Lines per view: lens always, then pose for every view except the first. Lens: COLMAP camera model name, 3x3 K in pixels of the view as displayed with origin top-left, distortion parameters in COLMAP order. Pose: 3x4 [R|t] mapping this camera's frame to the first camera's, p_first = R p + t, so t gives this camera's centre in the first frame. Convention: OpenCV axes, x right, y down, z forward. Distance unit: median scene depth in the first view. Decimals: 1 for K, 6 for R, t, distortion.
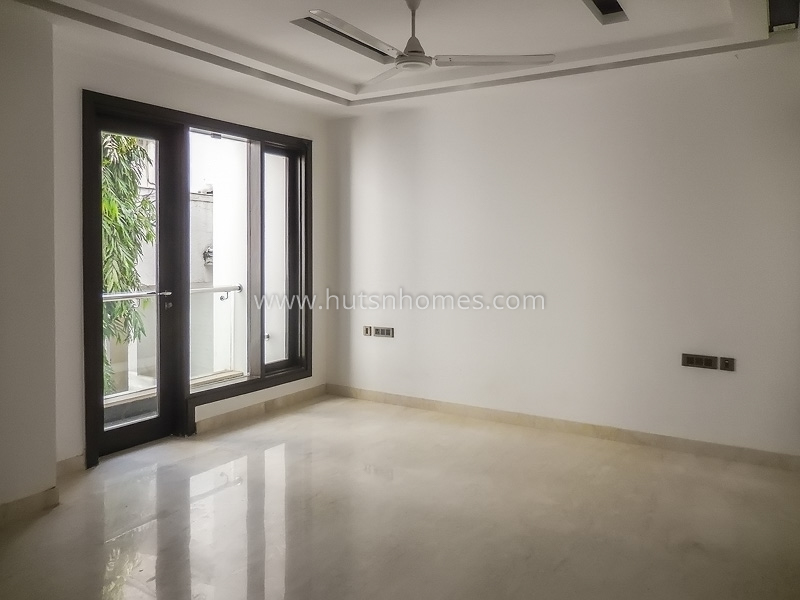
lens RADIAL K [[626.9, 0, 400.0], [0, 626.9, 300.0], [0, 0, 1]] dist [0.003536, -0.002676]
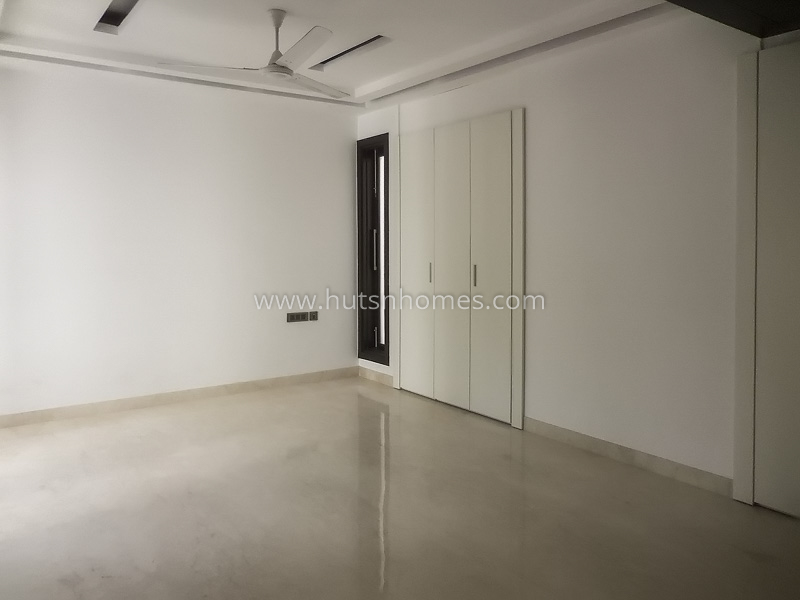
lens RADIAL K [[626.9, 0, 400.0], [0, 626.9, 300.0], [0, 0, 1]] dist [0.003536, -0.002676]
pose [[0.368354, -0.080830, 0.926165, -0.731112], [0.096025, 0.994193, 0.048576, 0.013480], [-0.924713, 0.071042, 0.373976, 0.260835]]
